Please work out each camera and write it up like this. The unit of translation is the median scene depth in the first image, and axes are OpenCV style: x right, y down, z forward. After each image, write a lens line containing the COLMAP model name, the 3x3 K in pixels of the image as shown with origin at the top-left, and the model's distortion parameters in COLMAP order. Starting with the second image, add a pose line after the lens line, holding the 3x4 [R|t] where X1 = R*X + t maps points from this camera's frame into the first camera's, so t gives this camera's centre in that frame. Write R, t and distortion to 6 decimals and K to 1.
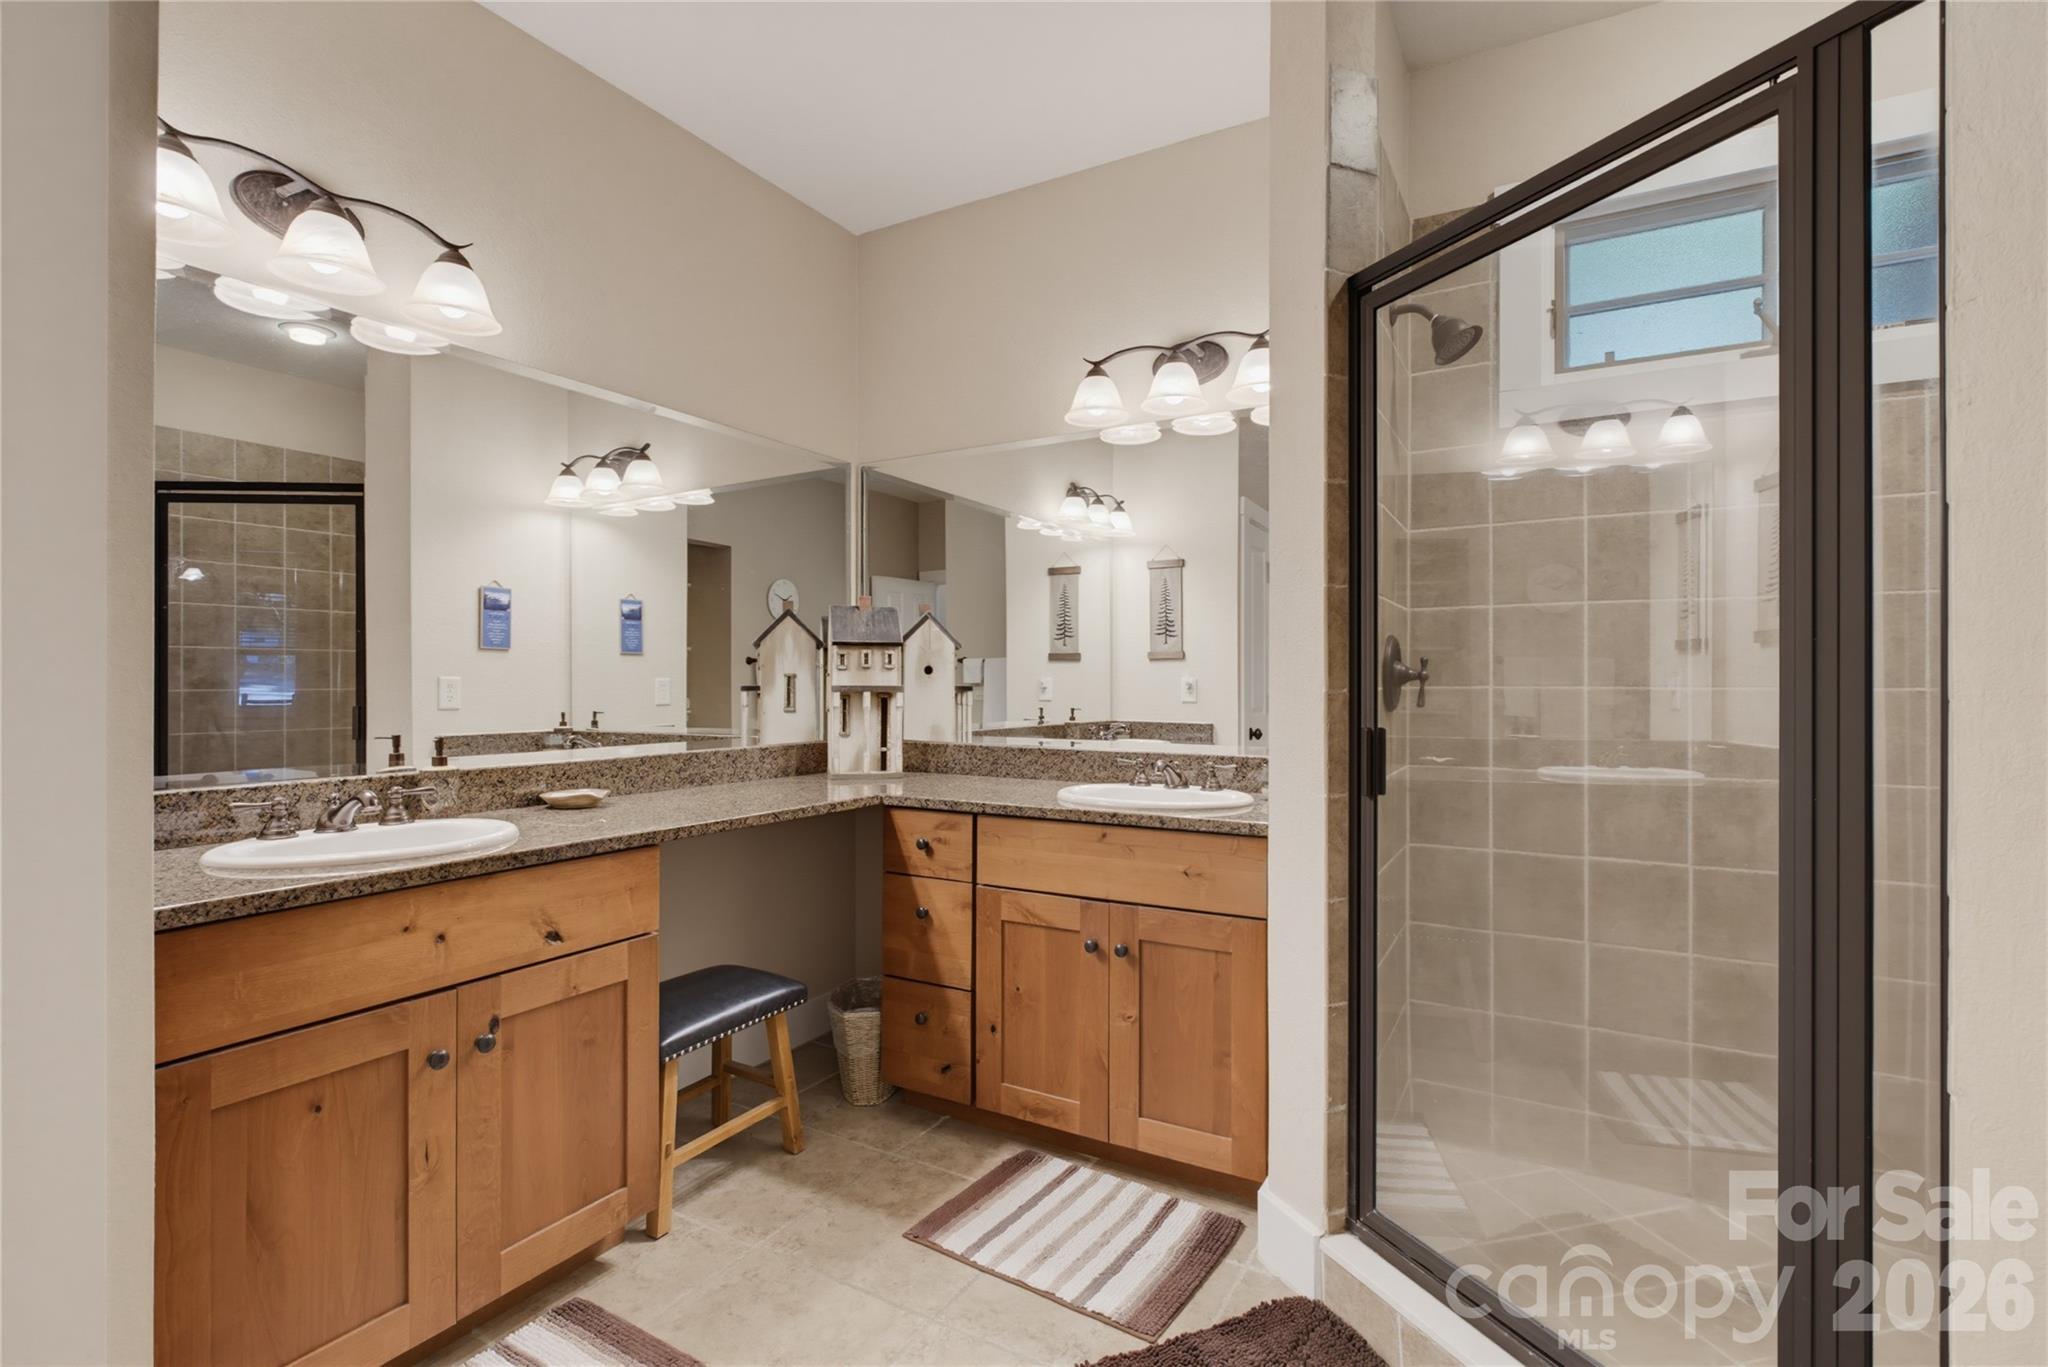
lens RADIAL K [[981.8, 0, 1028.9], [0, 981.8, 687.0], [0, 0, 1]] dist [-0.005598, 0.000474]
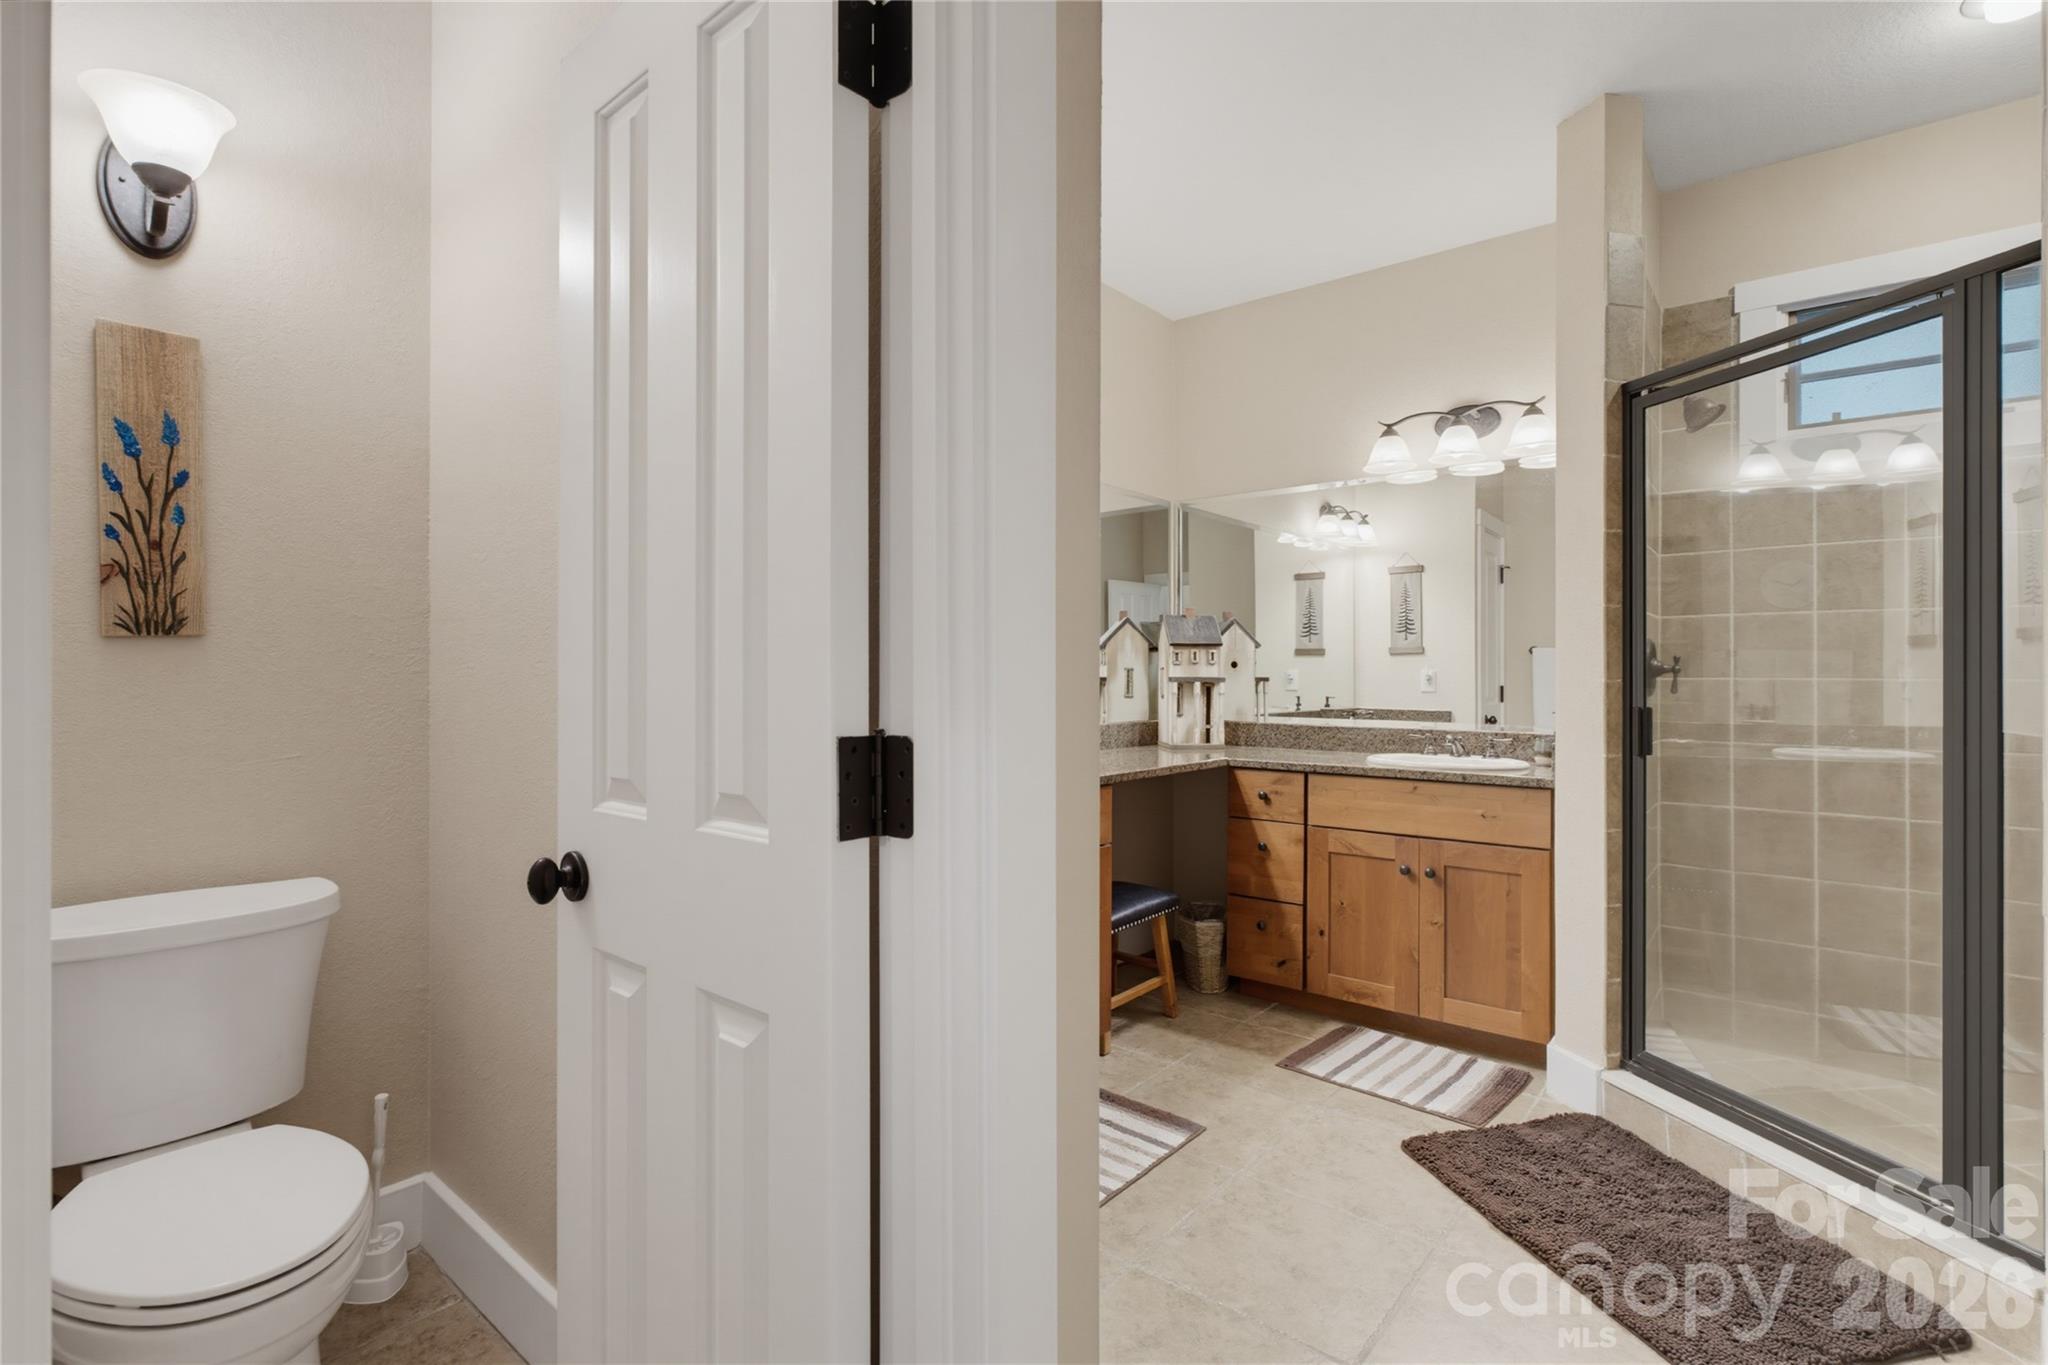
lens RADIAL K [[984.8, 0, 1026.8], [0, 984.8, 675.7], [0, 0, 1]] dist [-0.005608, 0.001496]
pose [[0.985600, 0.000376, -0.169094, -0.203596], [-0.000877, 0.999995, -0.002886, 0.000906], [0.169092, 0.002993, 0.985596, -0.388910]]
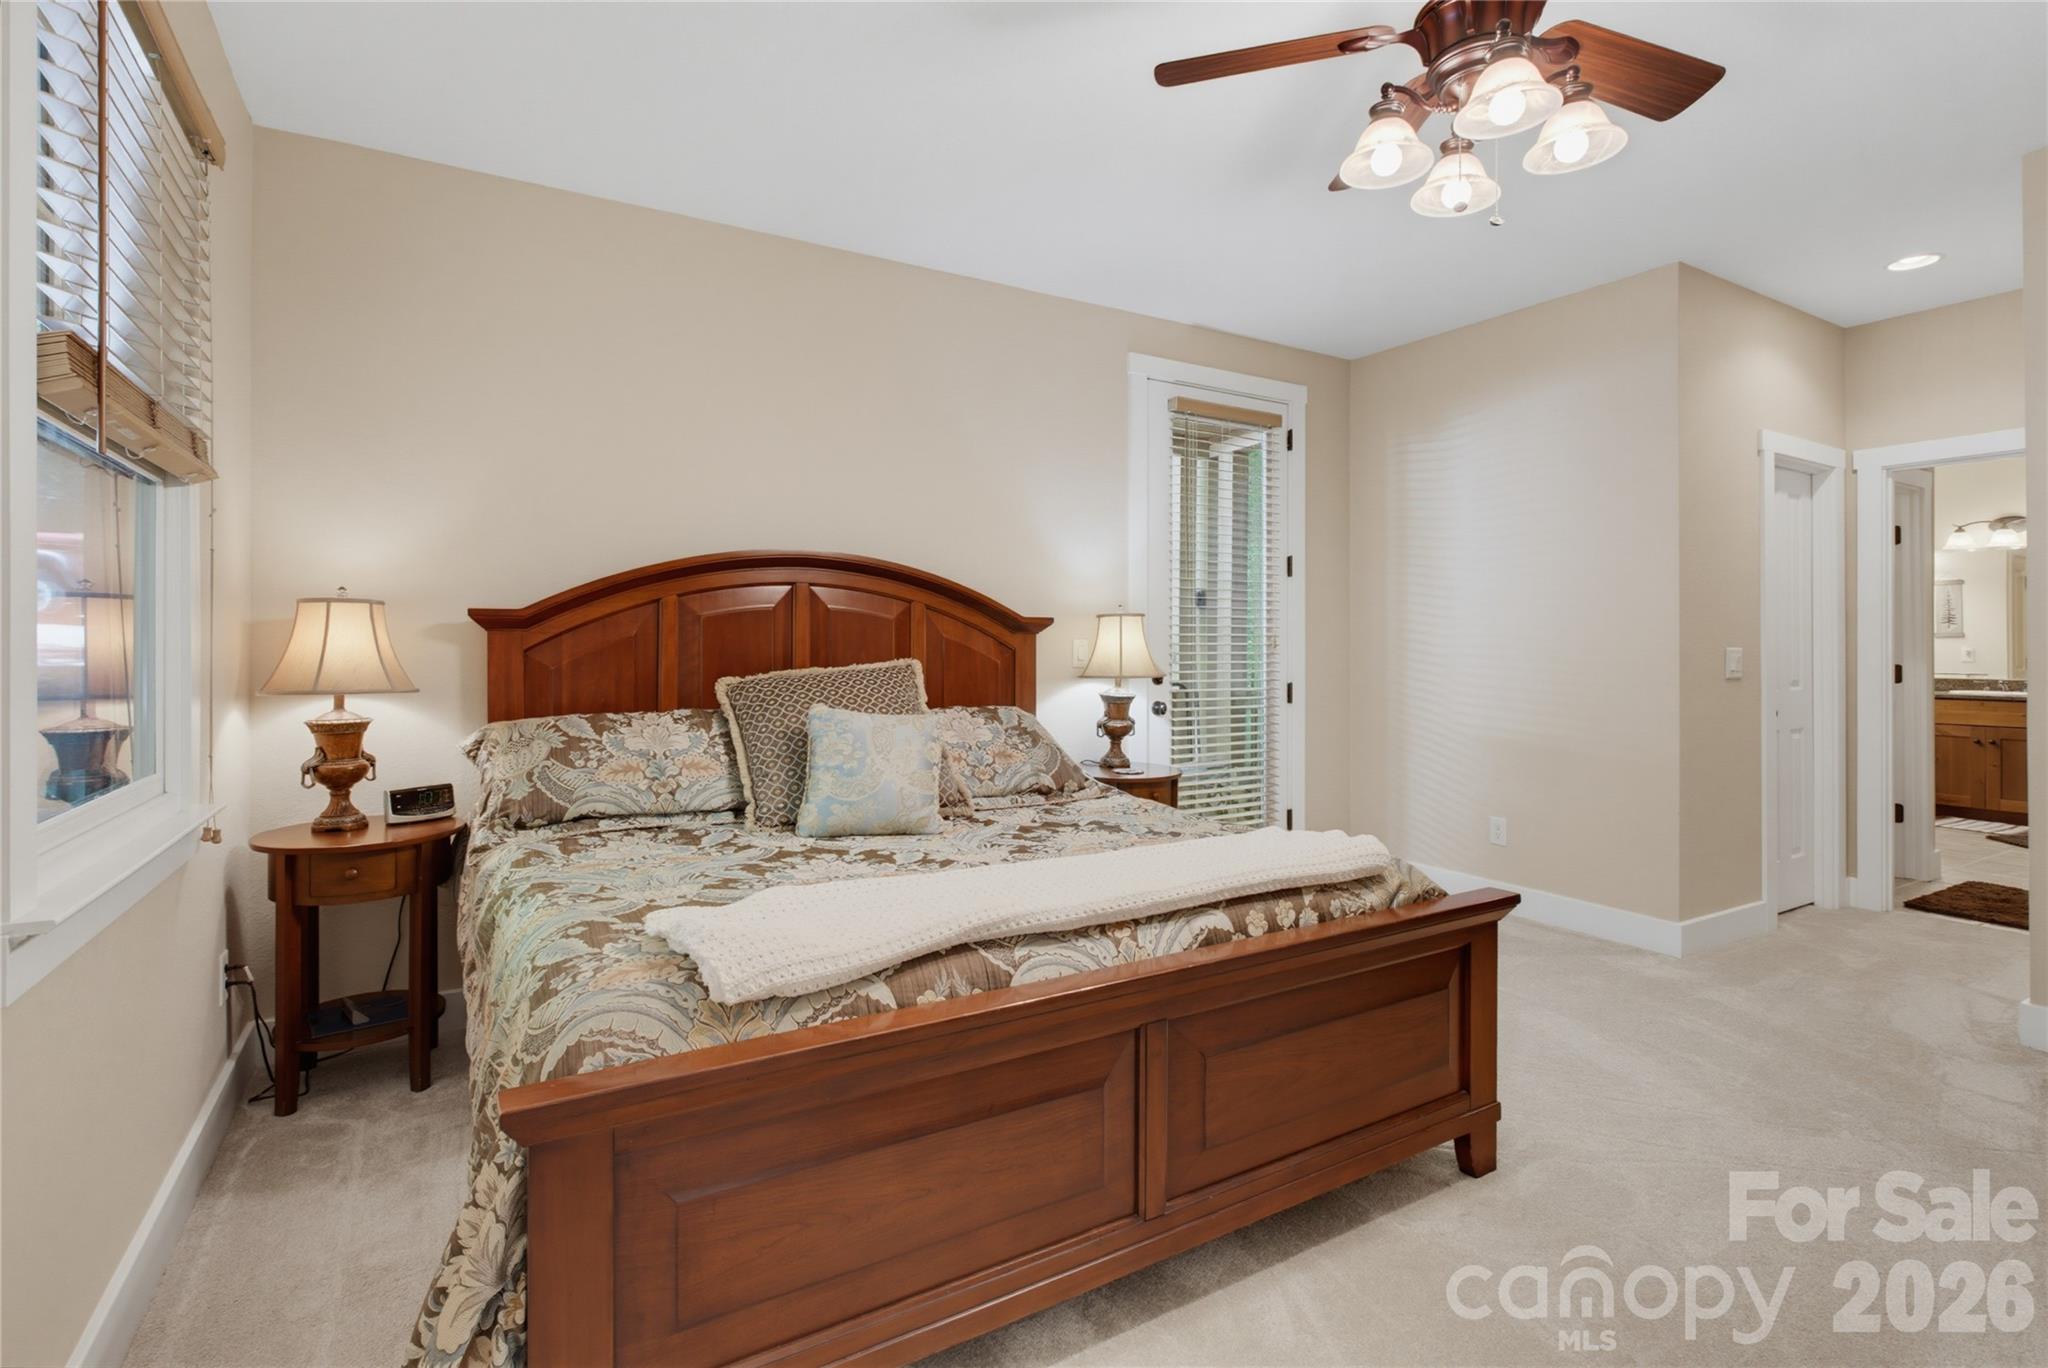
lens RADIAL K [[984.2, 0, 1027.2], [0, 984.2, 635.8], [0, 0, 1]] dist [-0.000783, 0.000373]
pose [[0.874740, 0.000671, -0.484593, -0.921844], [-0.006691, 0.999920, -0.010694, -0.002387], [0.484547, 0.012597, 0.874675, -2.735384]]
